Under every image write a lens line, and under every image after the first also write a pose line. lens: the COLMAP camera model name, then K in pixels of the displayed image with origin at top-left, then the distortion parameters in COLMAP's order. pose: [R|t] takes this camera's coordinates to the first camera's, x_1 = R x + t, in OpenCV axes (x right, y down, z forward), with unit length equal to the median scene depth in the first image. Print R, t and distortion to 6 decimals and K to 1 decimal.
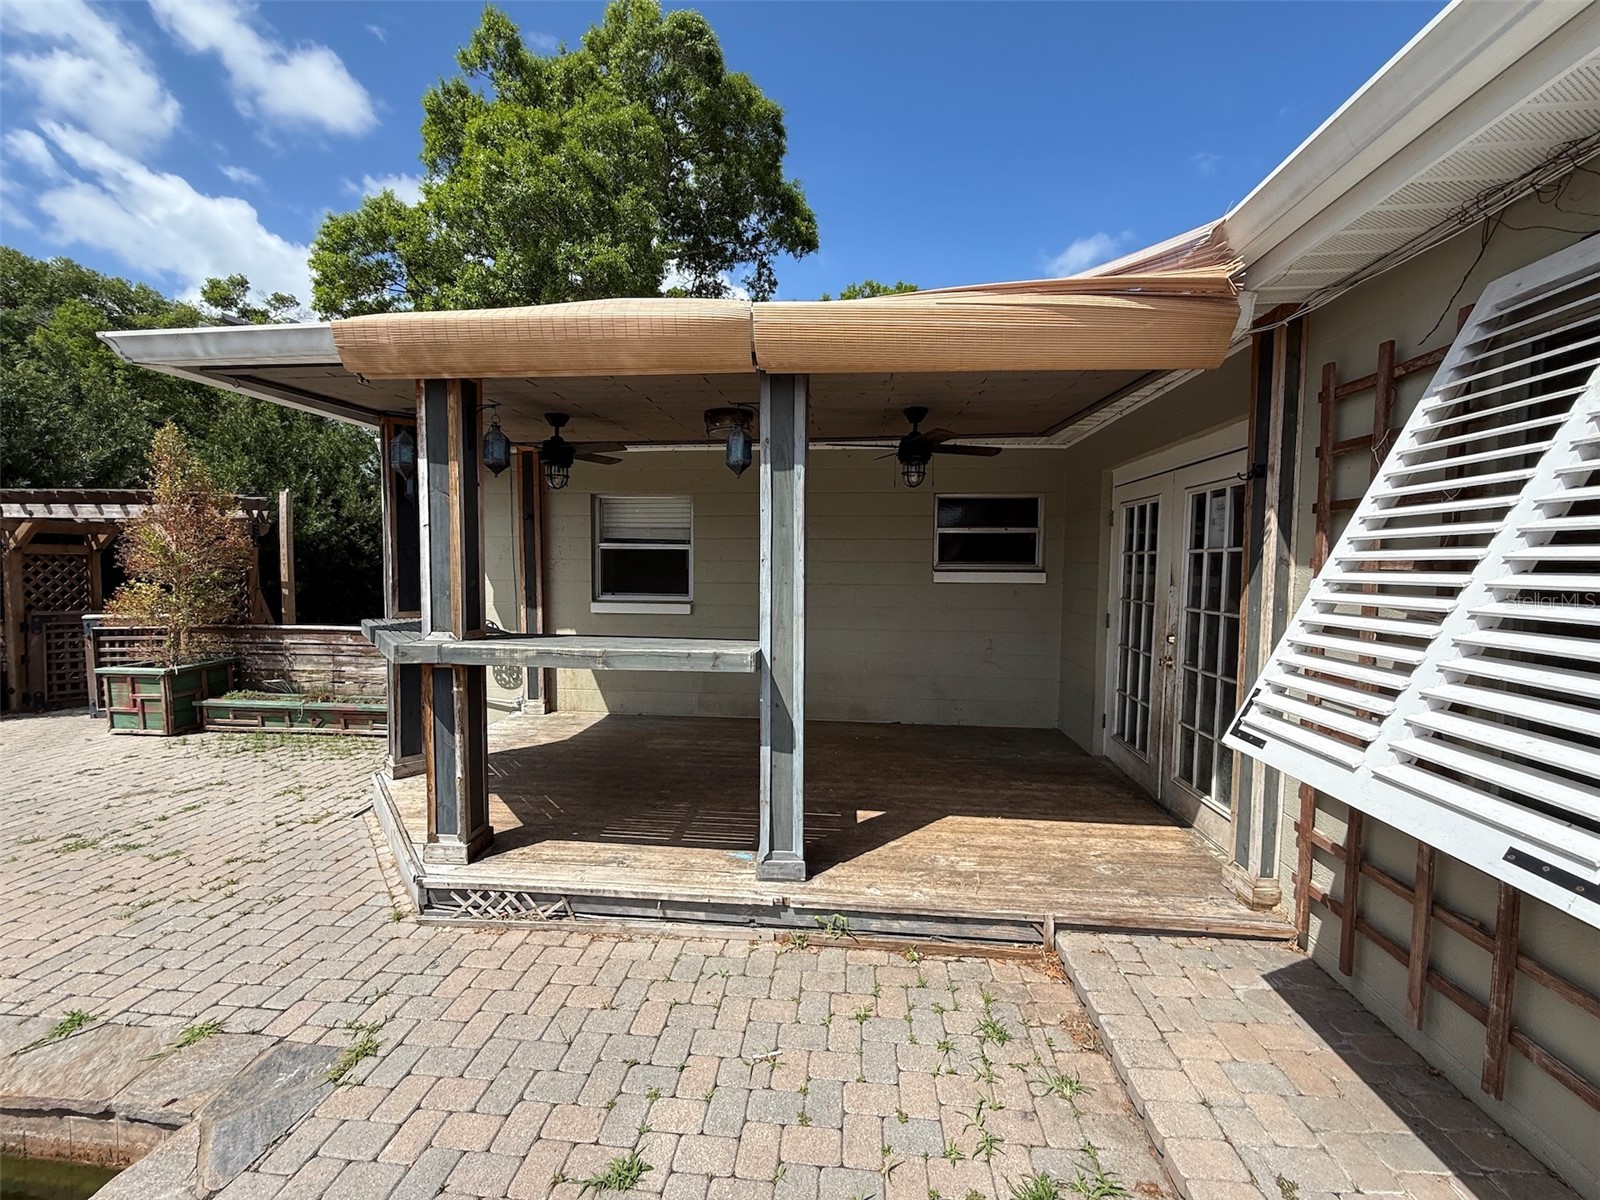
lens RADIAL K [[639.7, 0, 800.0], [0, 639.7, 600.0], [0, 0, 1]] dist [0.000577, -0.000249]
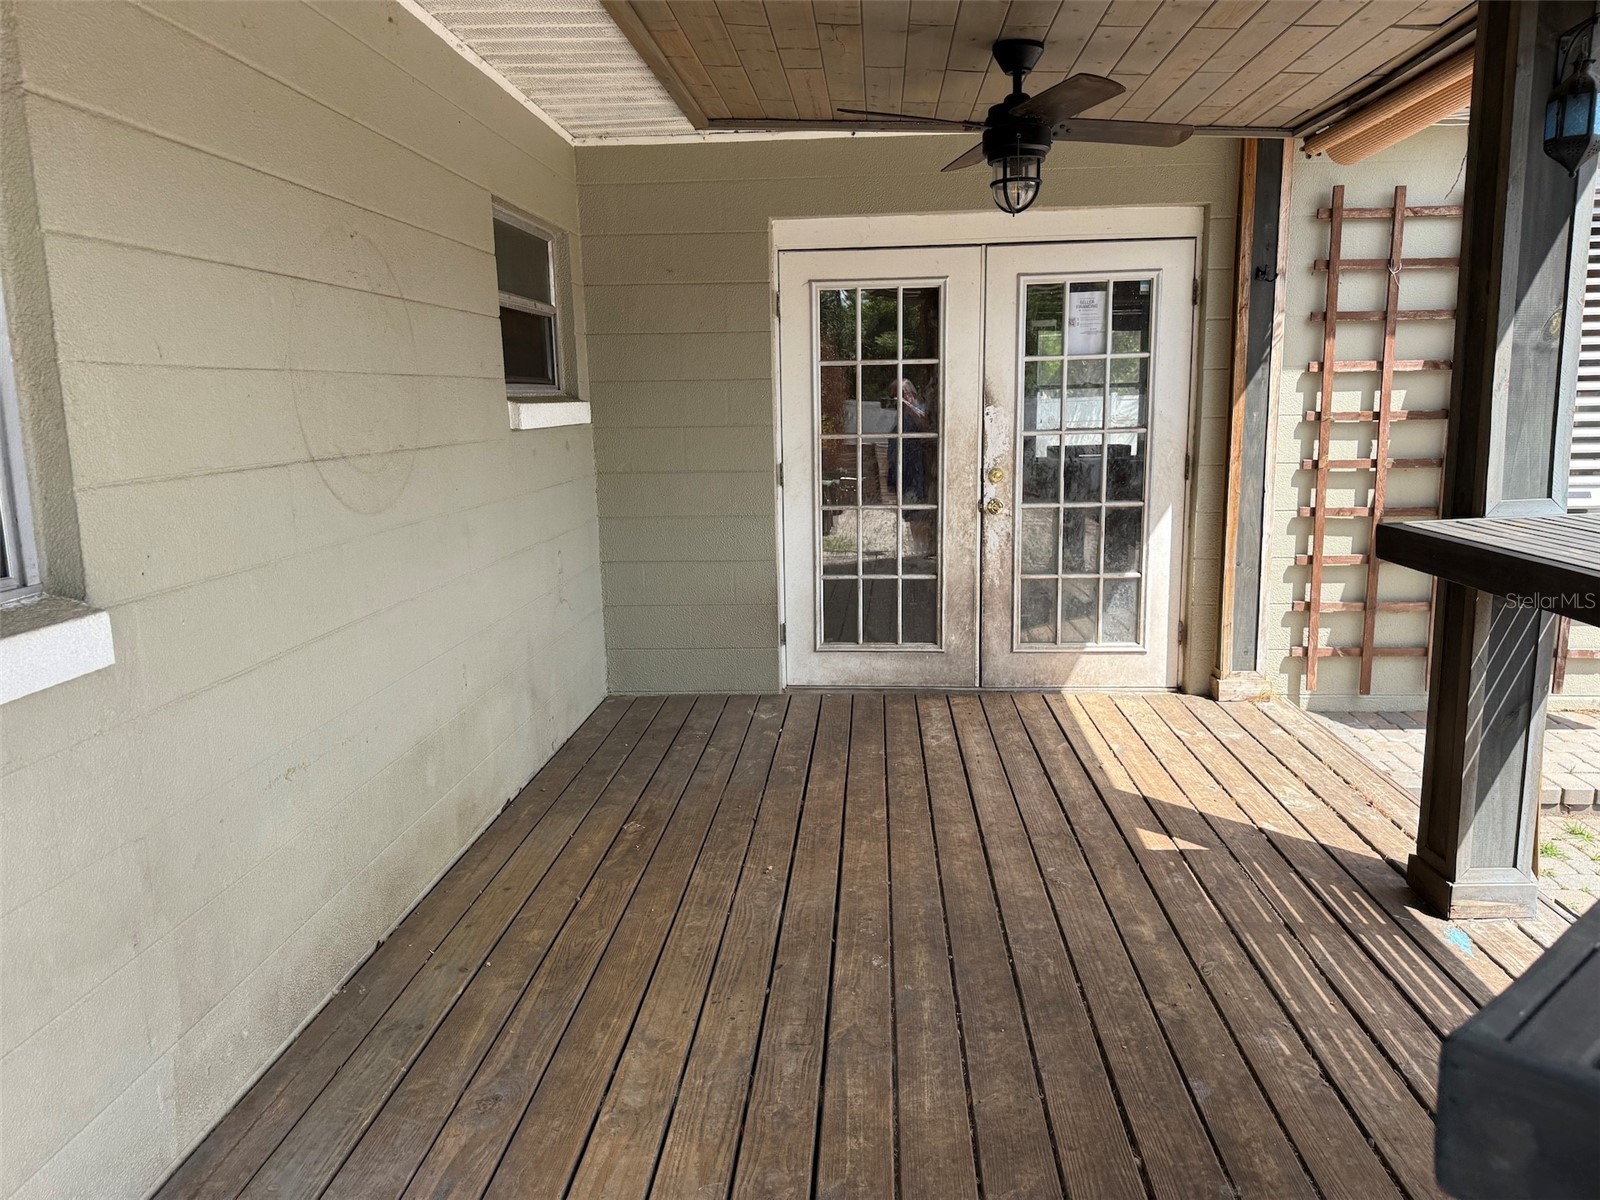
lens RADIAL K [[1116.9, 0, 800.0], [0, 1116.9, 600.0], [0, 0, 1]] dist [0.059557, -0.000523]
pose [[-0.029527, -0.193439, 0.980668, -0.318431], [0.073272, 0.978037, 0.195126, -0.030344], [-0.996875, 0.077617, -0.014705, 0.529777]]
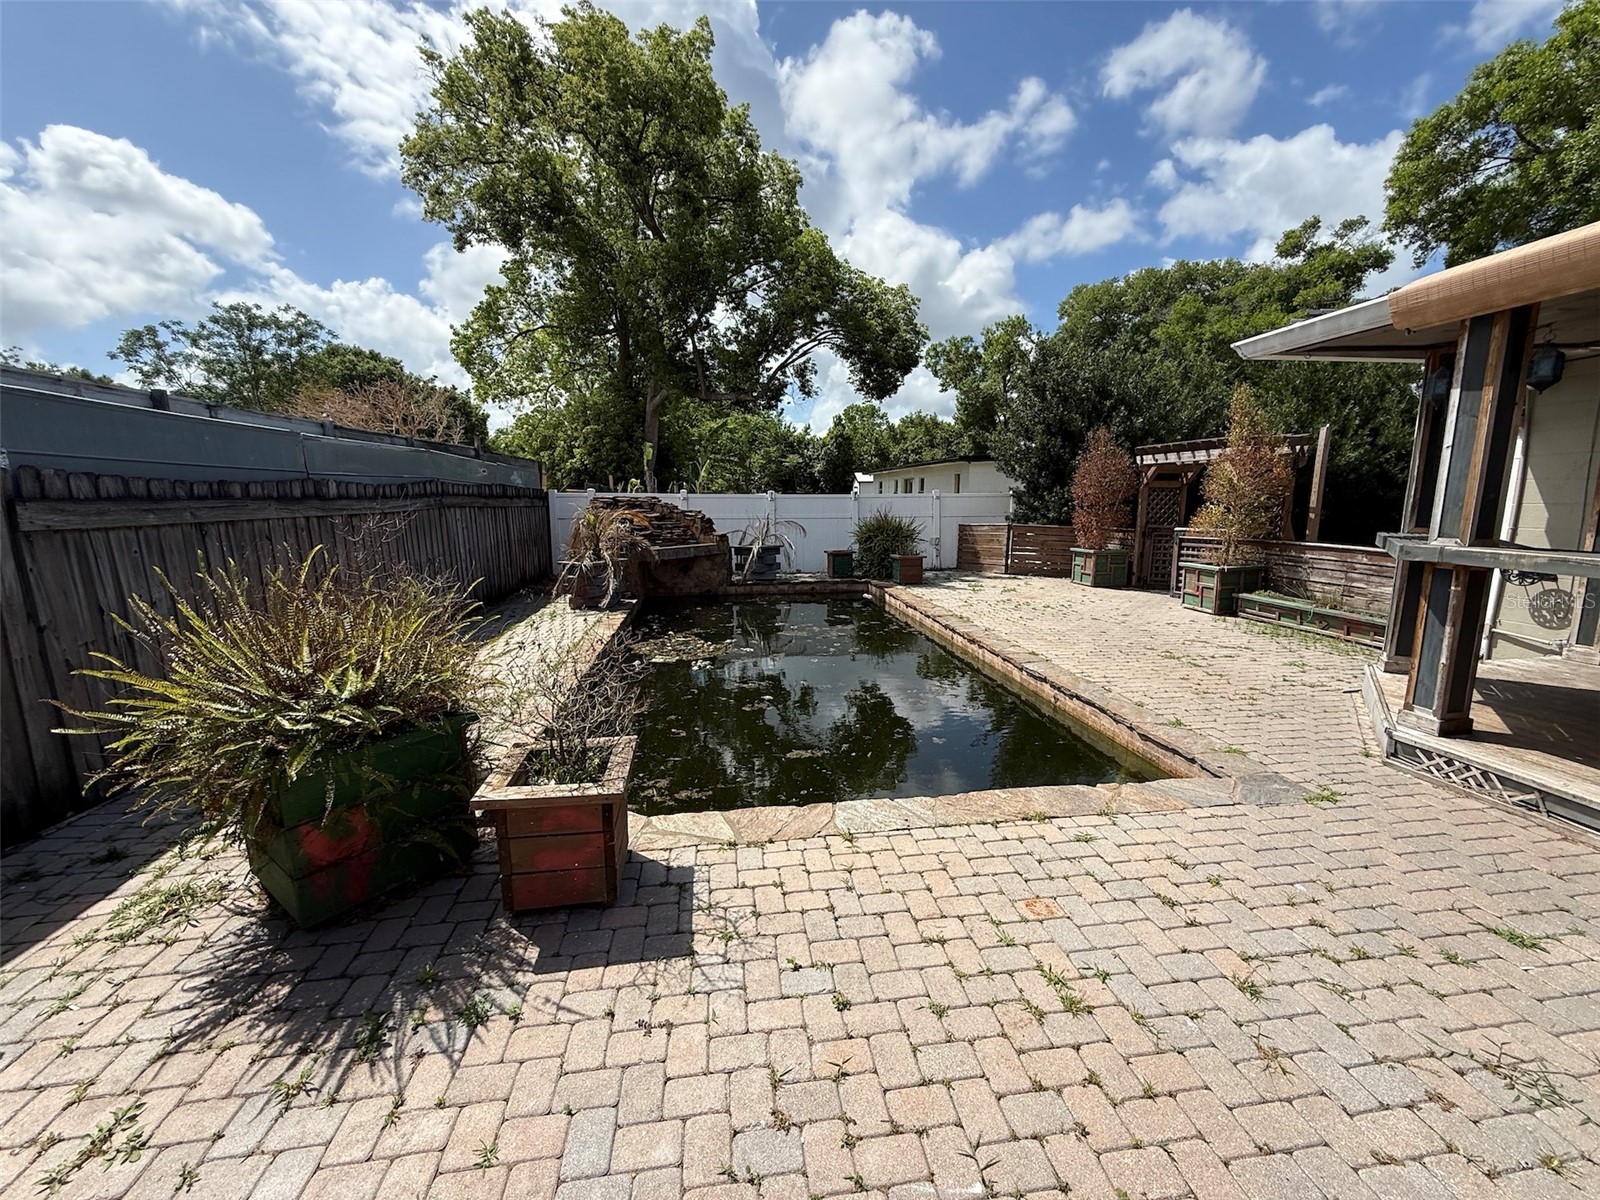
lens RADIAL K [[639.7, 0, 800.0], [0, 639.7, 600.0], [0, 0, 1]] dist [0.000577, -0.000249]
pose [[0.225847, 0.145895, -0.963176, 0.158650], [-0.047364, 0.989197, 0.138730, 0.027355], [0.973011, 0.014288, 0.230317, -0.212458]]
